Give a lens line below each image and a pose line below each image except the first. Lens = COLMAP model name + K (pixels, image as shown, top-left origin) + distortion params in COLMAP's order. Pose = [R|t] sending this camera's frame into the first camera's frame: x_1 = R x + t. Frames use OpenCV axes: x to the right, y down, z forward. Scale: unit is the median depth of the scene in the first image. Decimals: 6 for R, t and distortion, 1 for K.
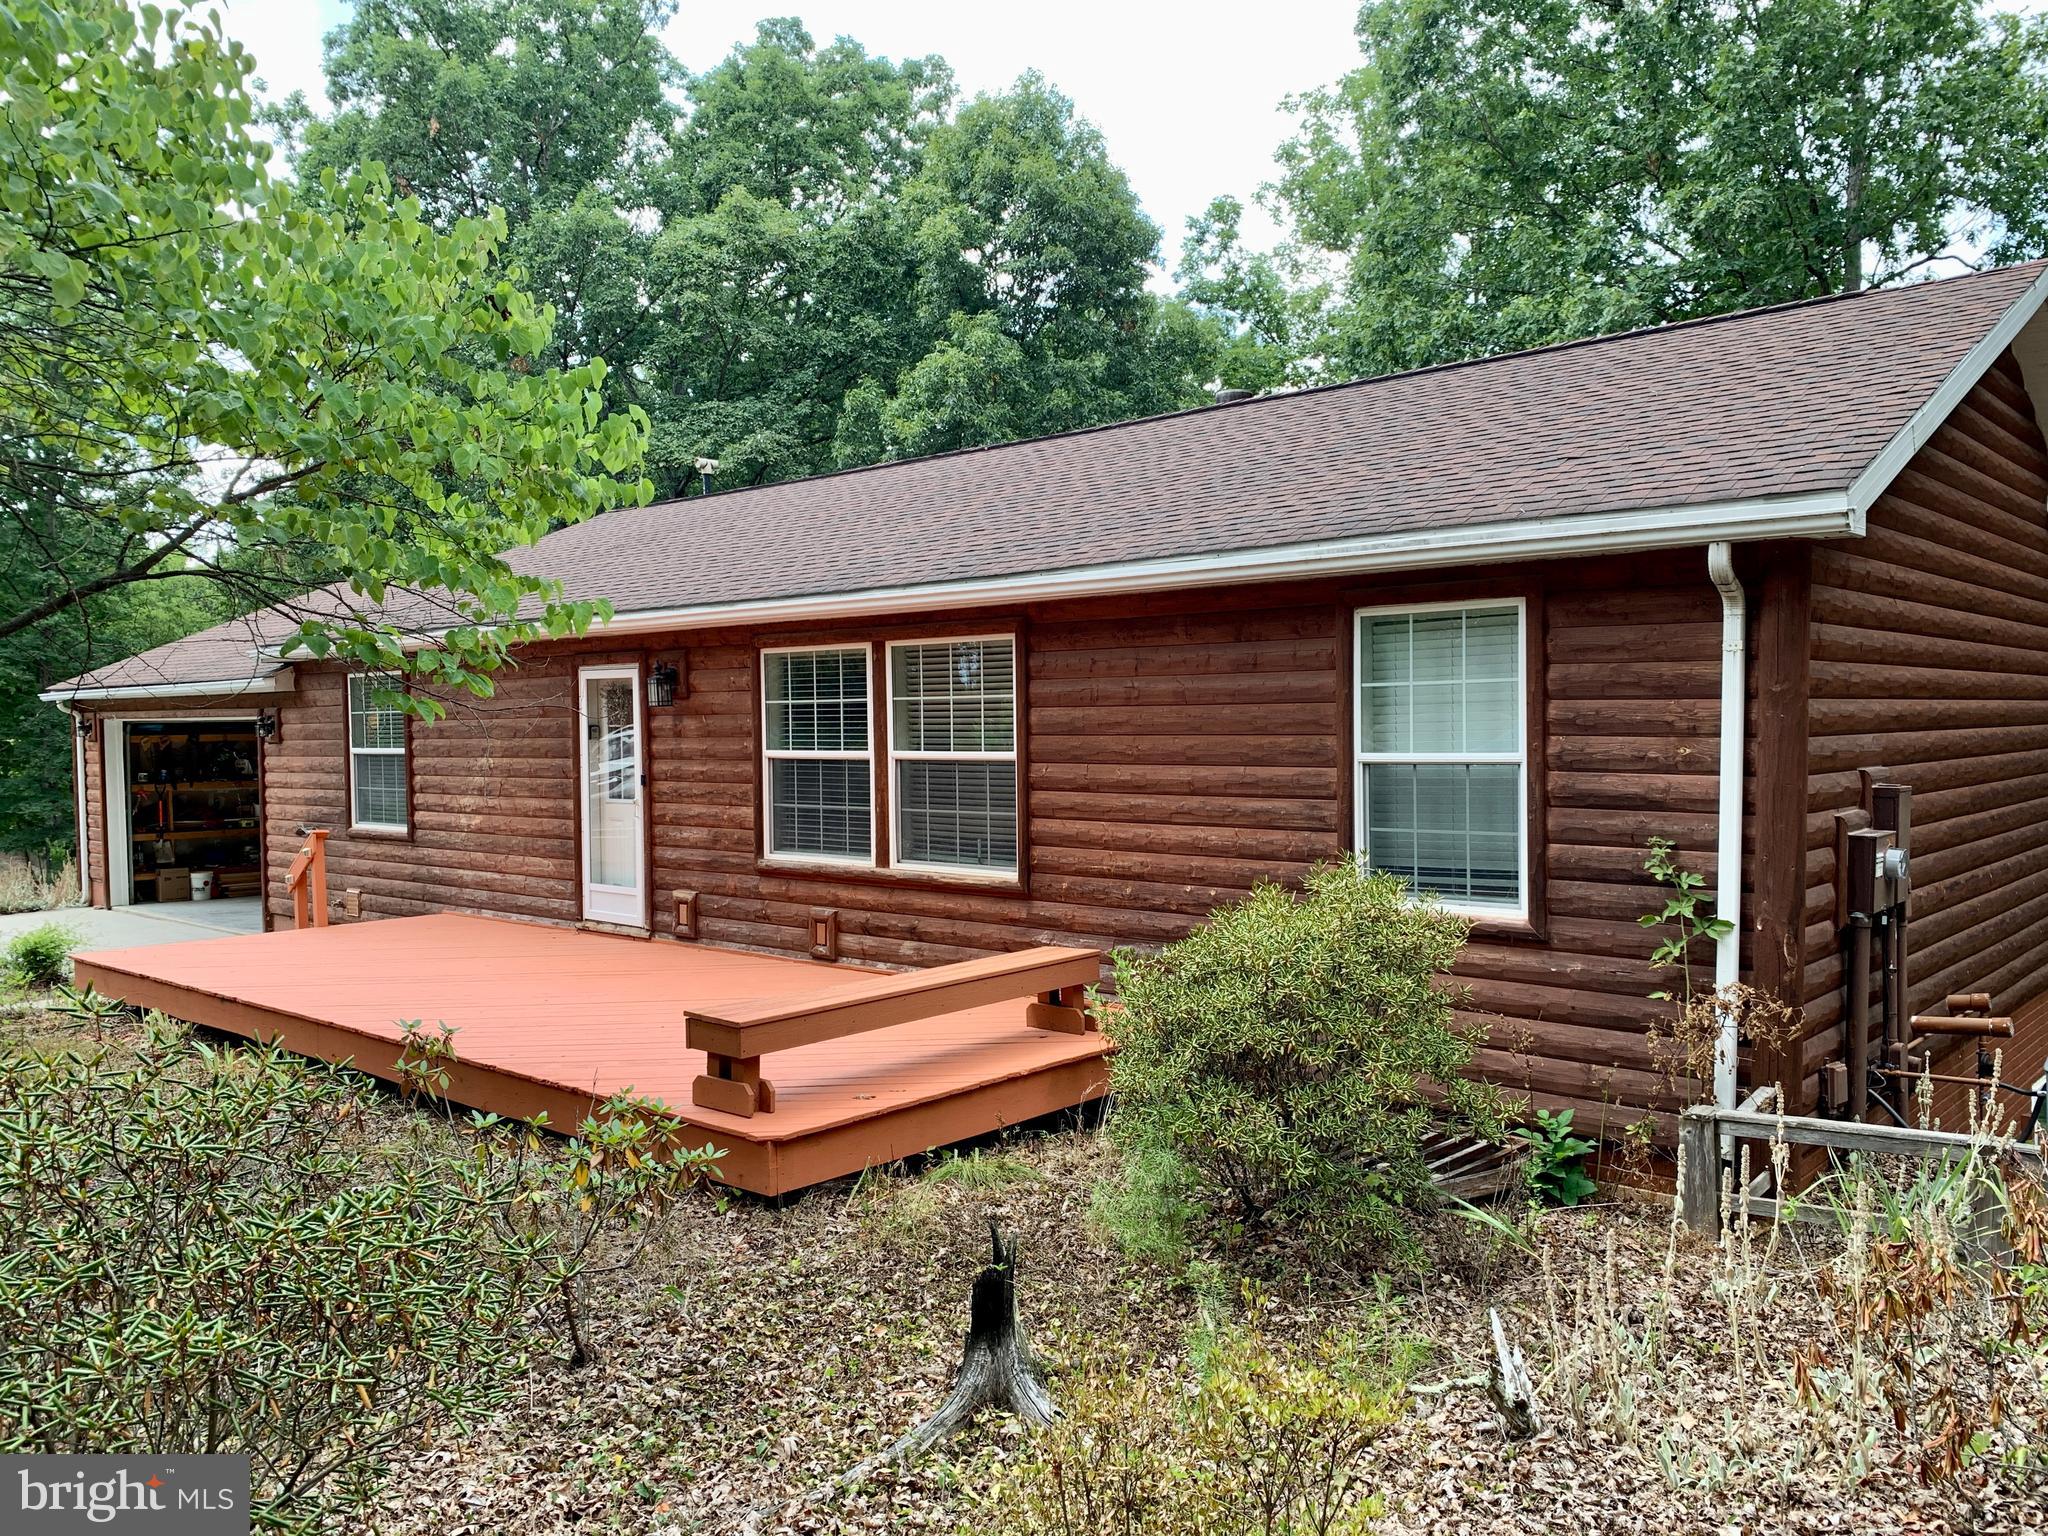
lens RADIAL K [[1549.0, 0, 1016.3], [0, 1549.0, 815.2], [0, 0, 1]] dist [0.141063, -0.322721]
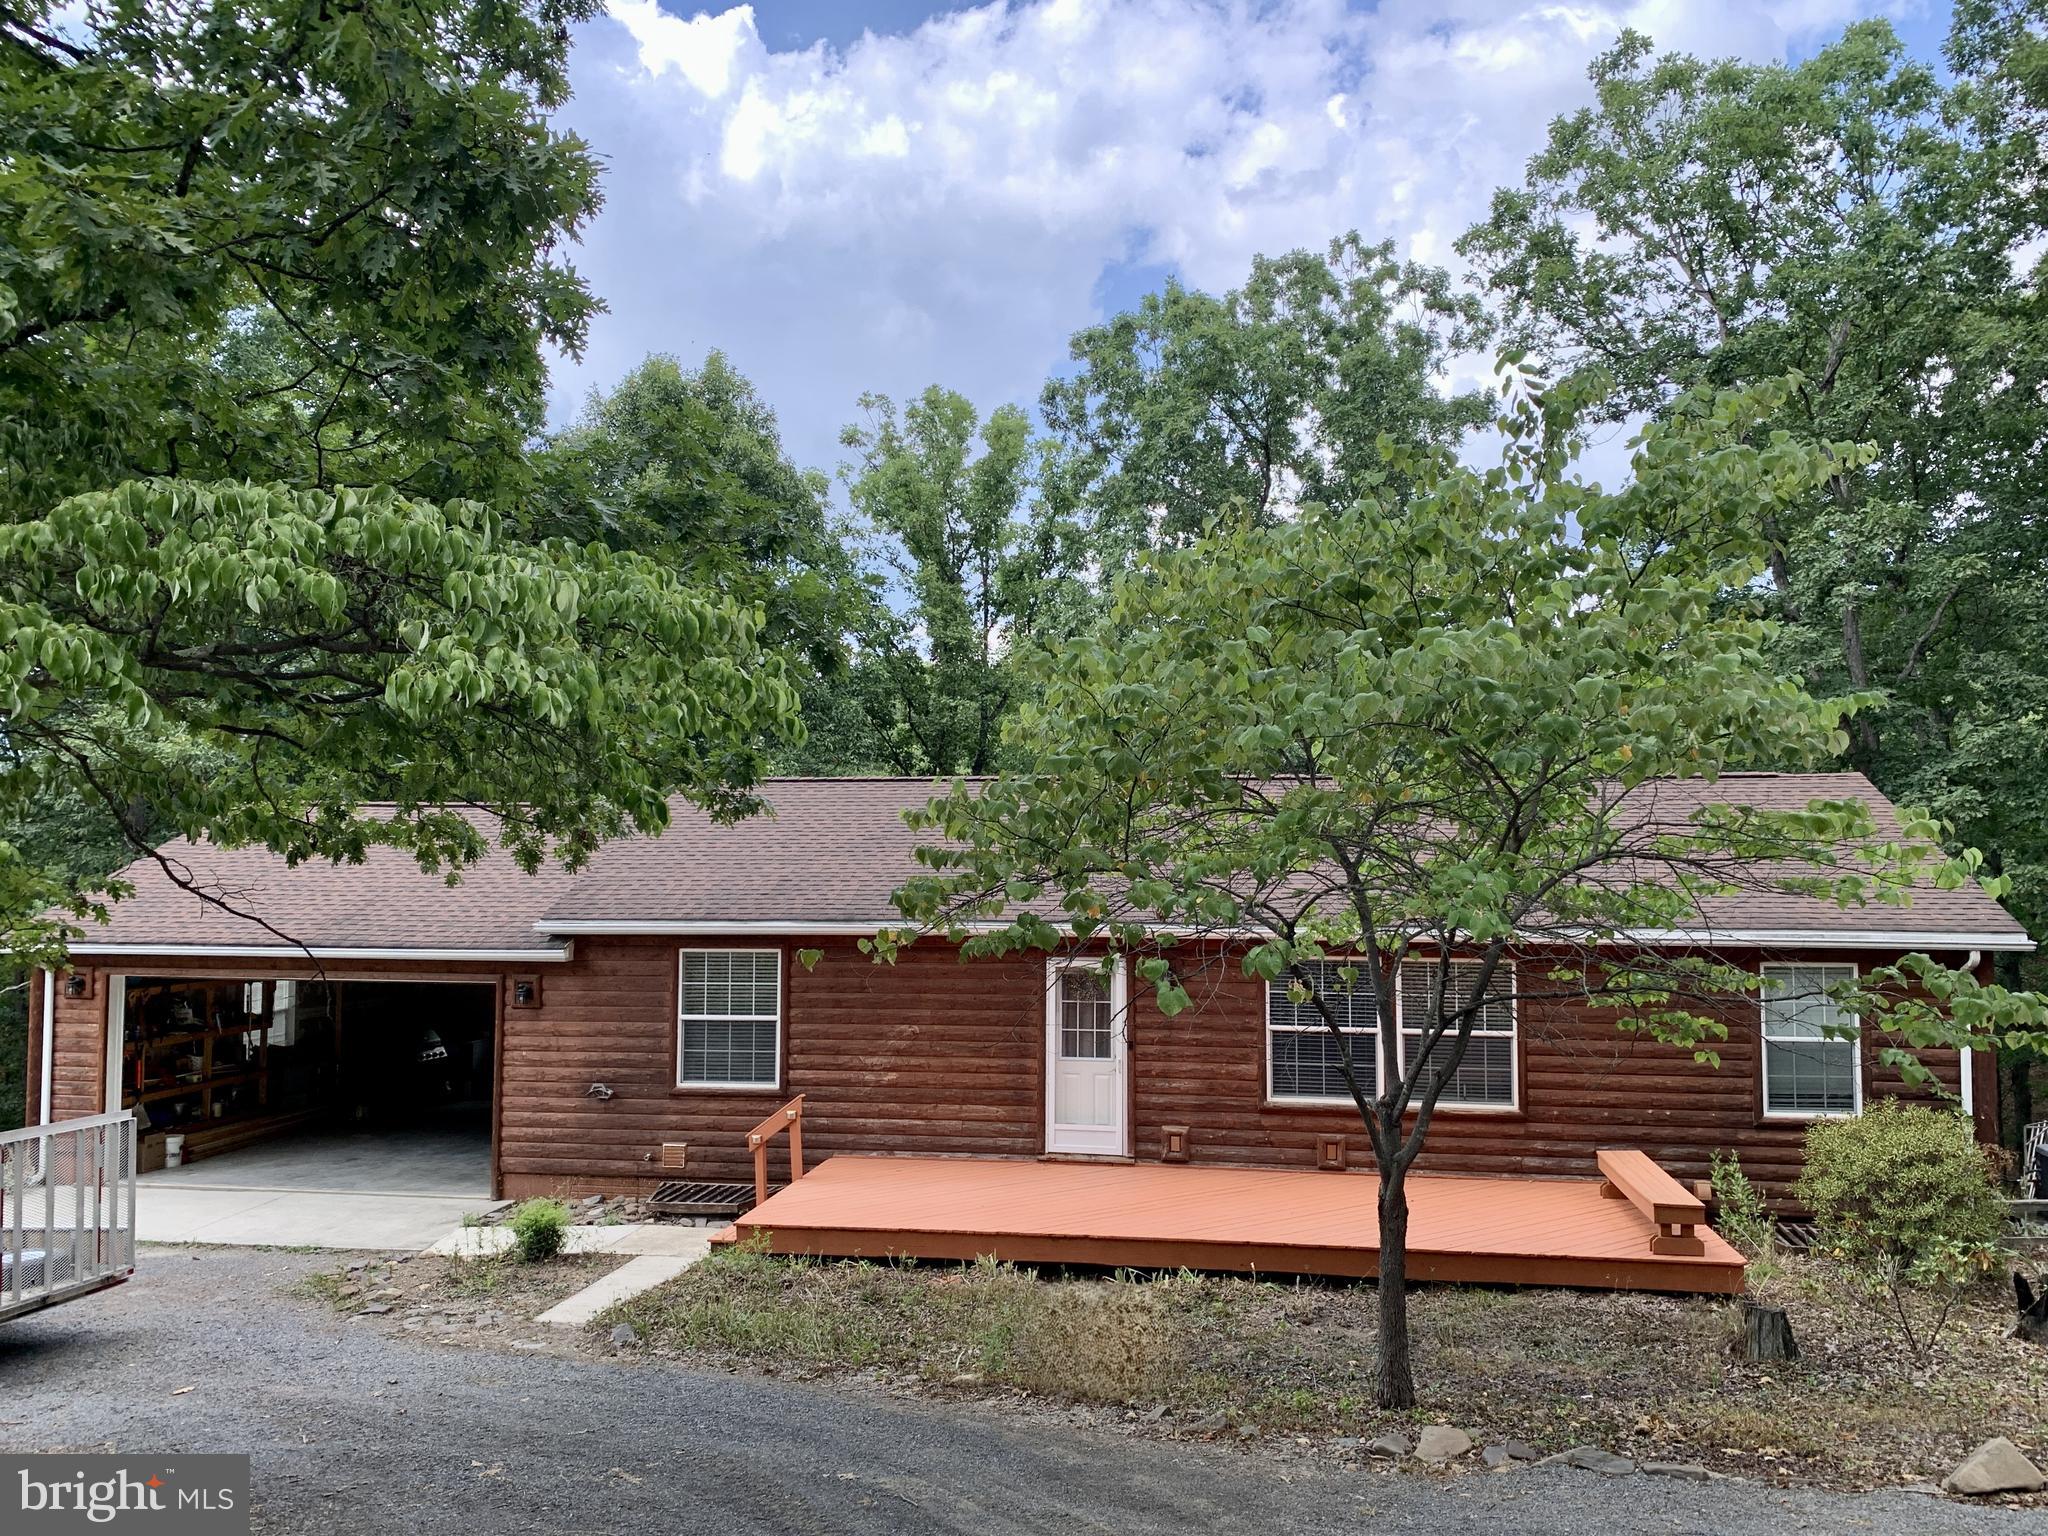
lens RADIAL K [[1549.0, 0, 1016.3], [0, 1549.0, 815.2], [0, 0, 1]] dist [0.141063, -0.322721]
pose [[0.842930, 0.046236, 0.536032, -1.039420], [0.016176, 0.993672, -0.111147, -0.071119], [-0.537779, 0.102360, 0.836849, -0.104997]]
